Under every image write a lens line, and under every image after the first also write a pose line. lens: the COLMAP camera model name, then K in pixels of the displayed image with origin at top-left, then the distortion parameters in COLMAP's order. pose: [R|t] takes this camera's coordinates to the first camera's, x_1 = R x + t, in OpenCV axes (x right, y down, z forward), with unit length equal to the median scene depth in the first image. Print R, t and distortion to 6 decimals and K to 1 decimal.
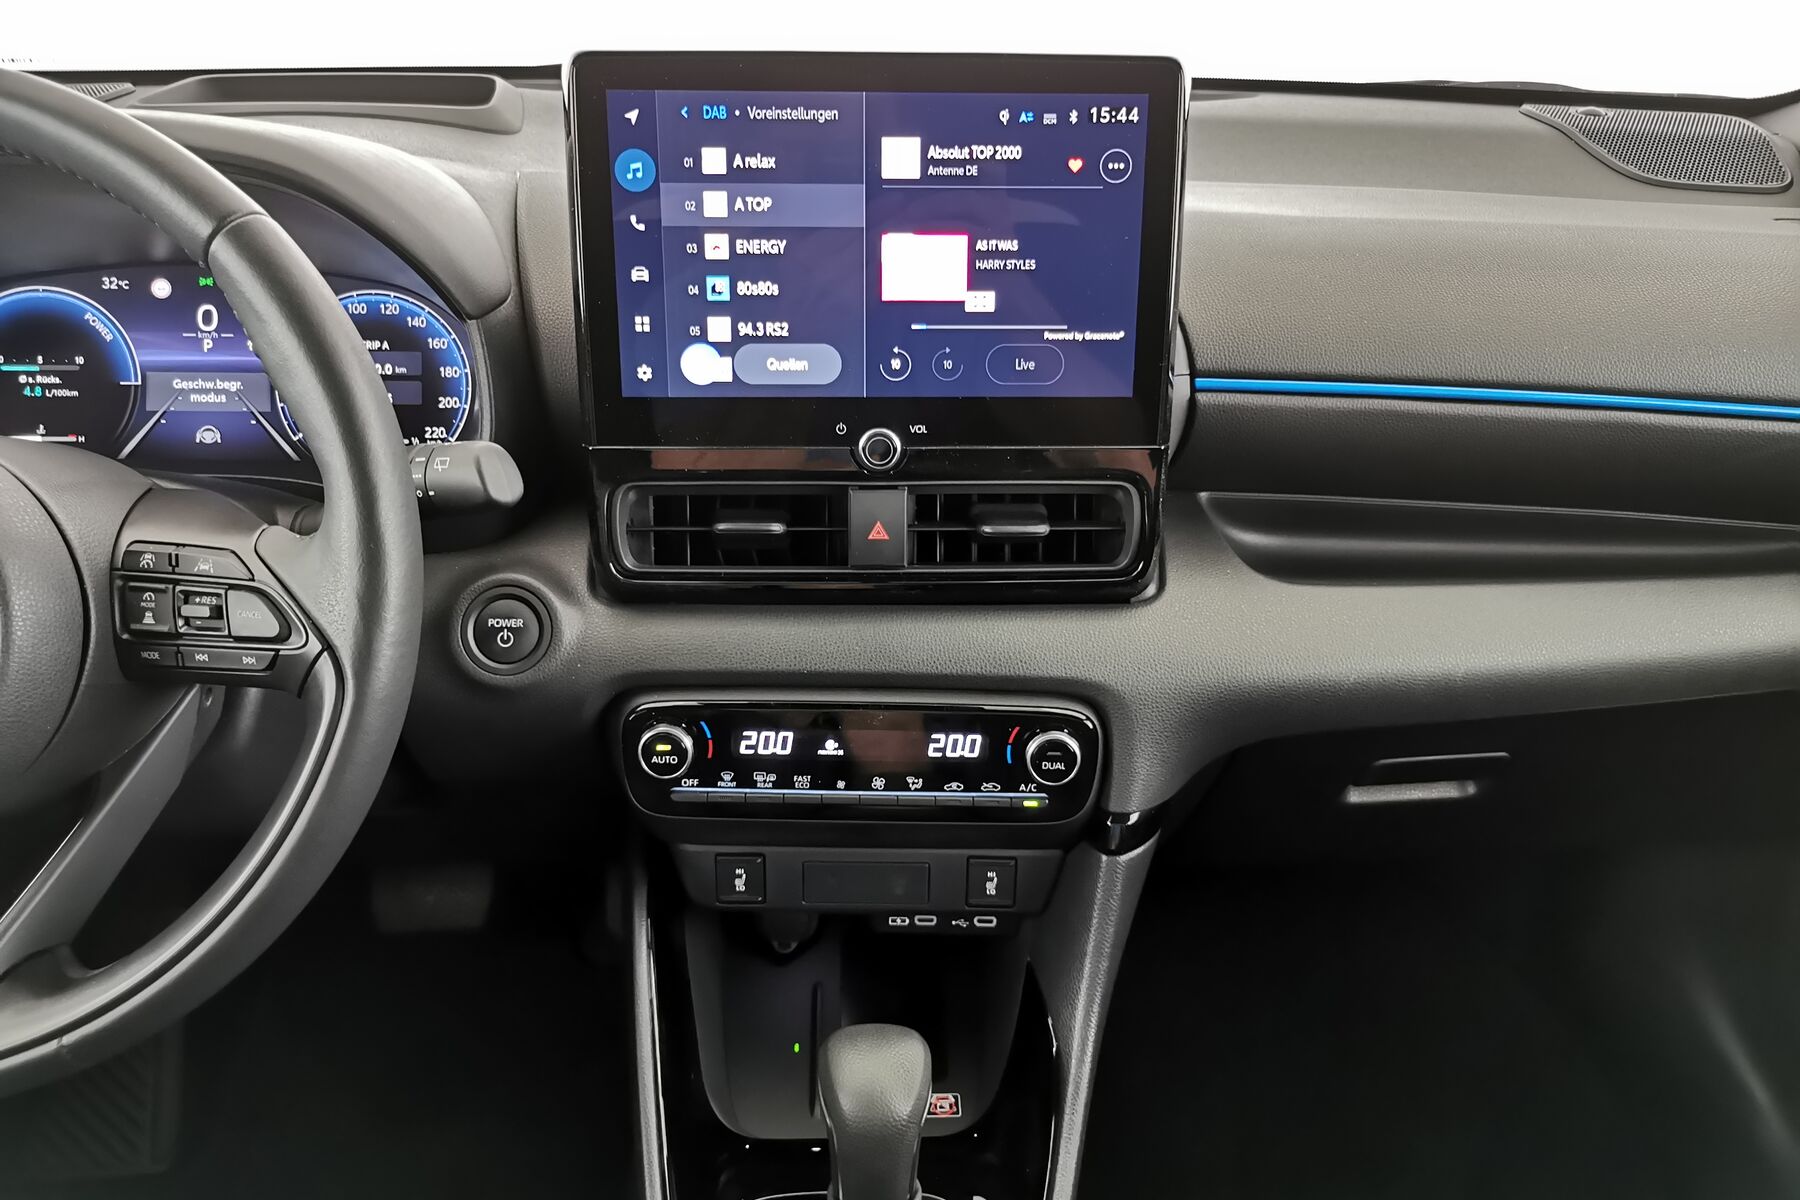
lens RADIAL K [[1441.3, 0, 910.7], [0, 1441.3, 596.9], [0, 0, 1]] dist [0.015411, -0.006278]
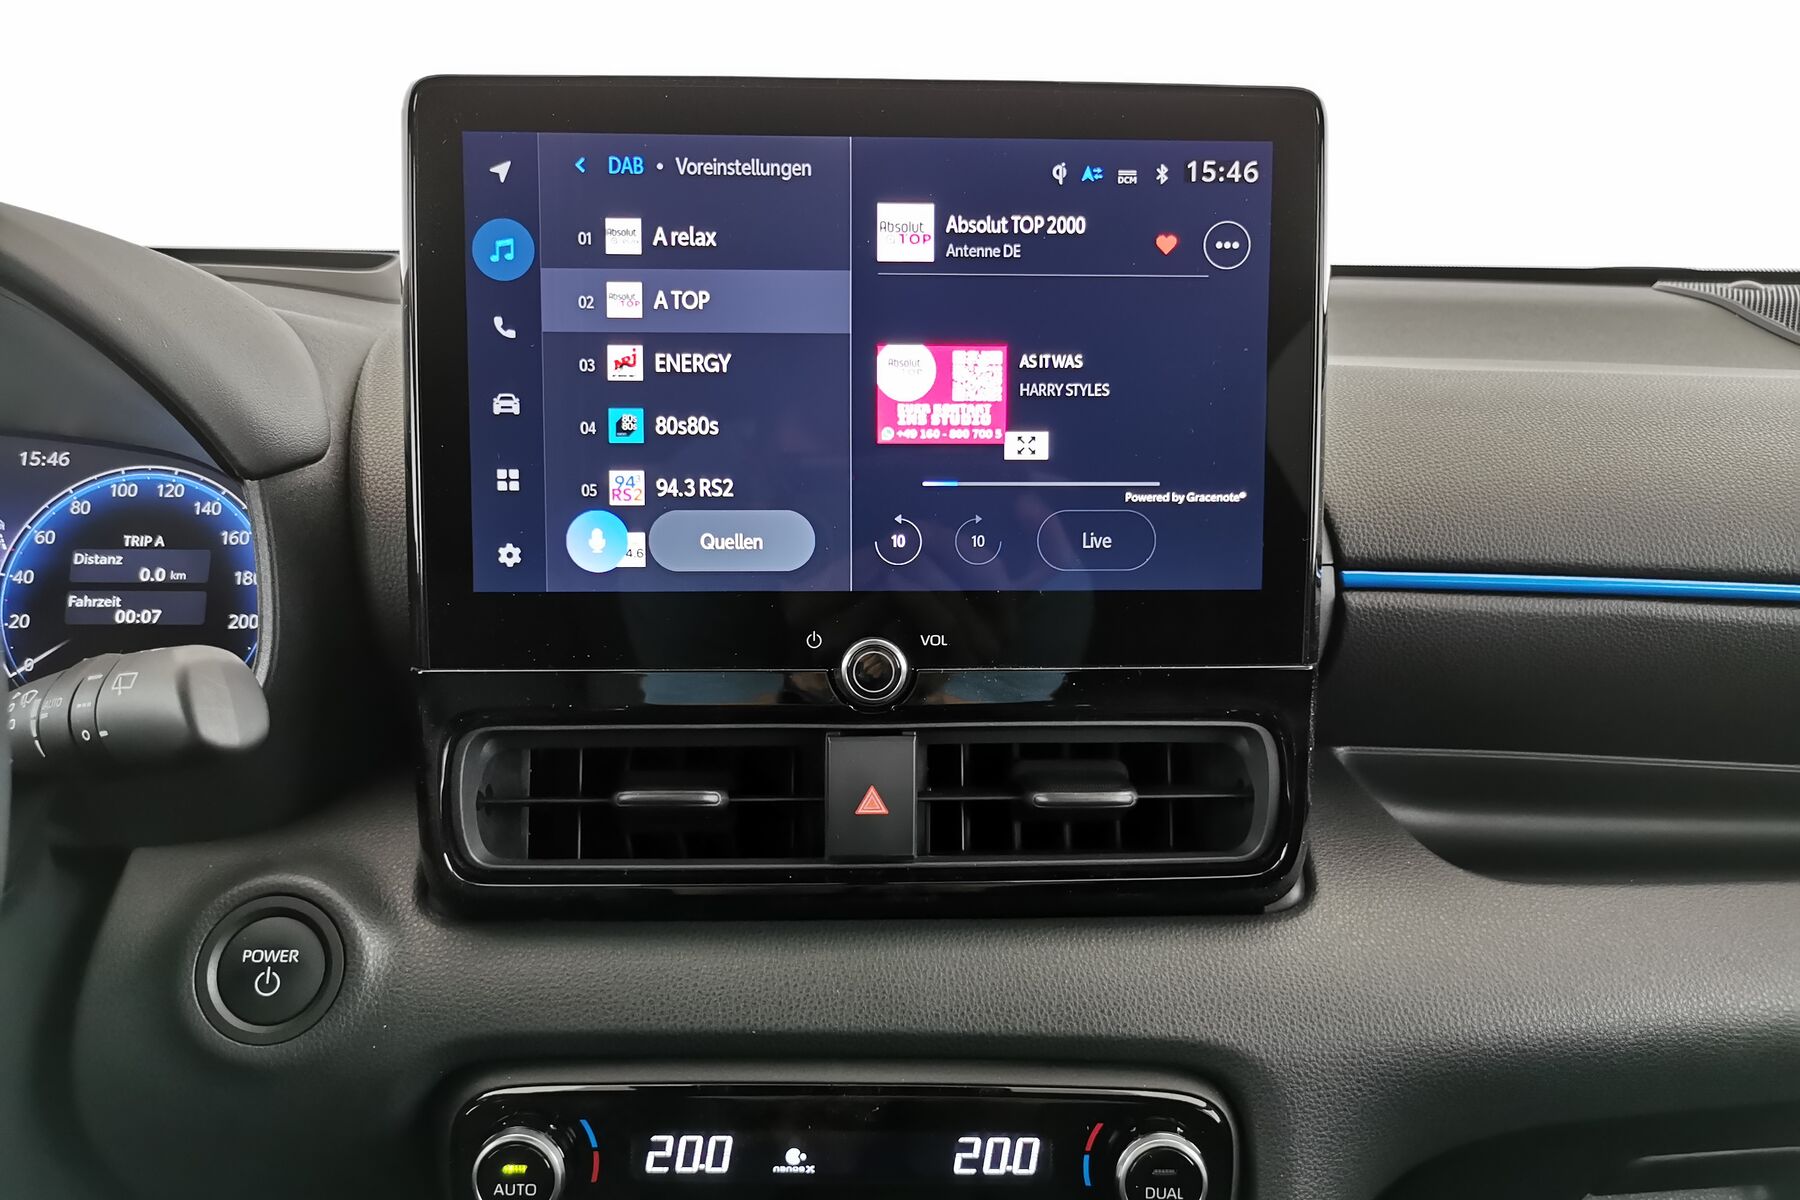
lens RADIAL K [[1441.3, 0, 903.0], [0, 1441.3, 584.5], [0, 0, 1]] dist [0.015411, -0.006278]
pose [[0.999955, -0.005895, 0.007398, -0.012504], [0.007334, 0.977108, -0.212620, -0.003673], [-0.005975, 0.212664, 0.977107, 0.349026]]
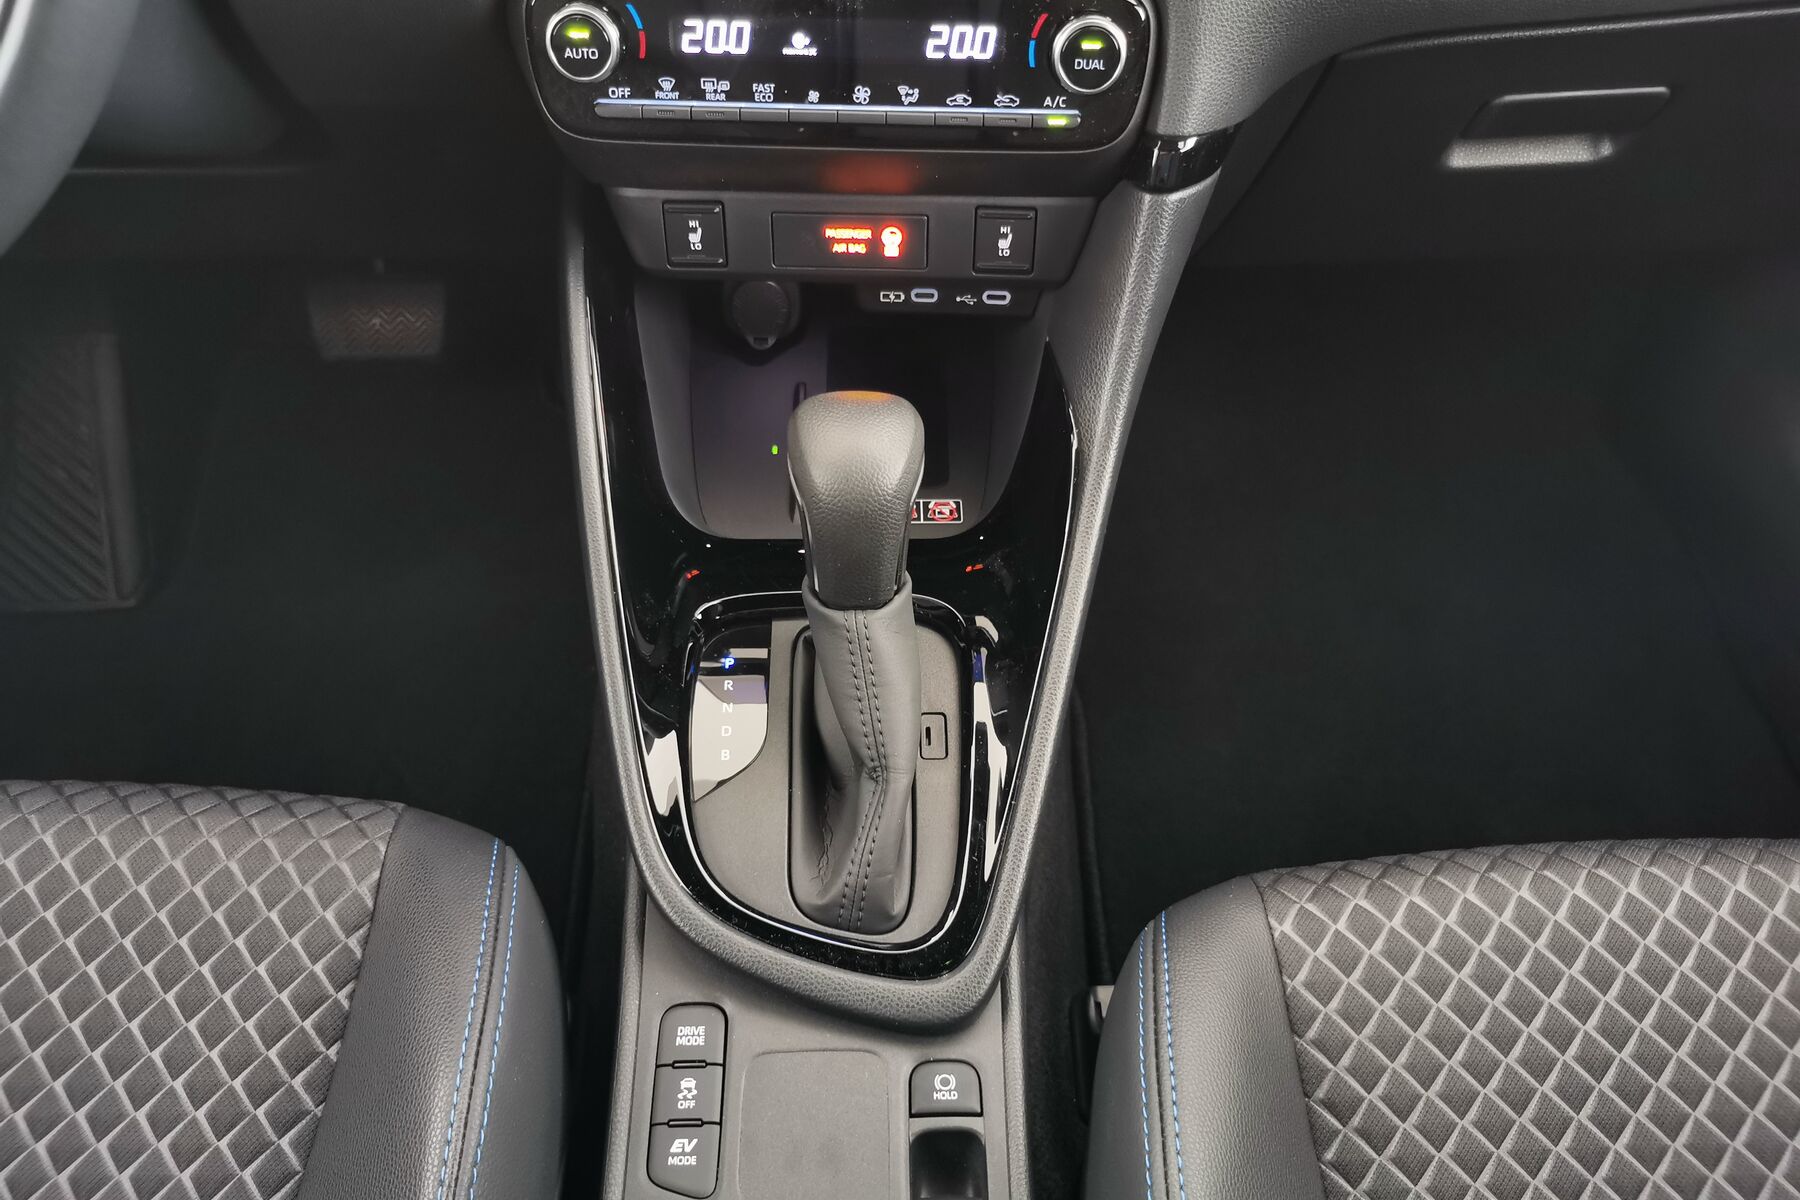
lens RADIAL K [[1441.3, 0, 903.1], [0, 1441.3, 610.1], [0, 0, 1]] dist [0.015411, -0.006278]
pose [[0.999753, 0.010973, -0.019330, 0.017781], [-0.004086, 0.945556, 0.325433, 0.138451], [0.021848, -0.325273, 0.945368, 0.176015]]
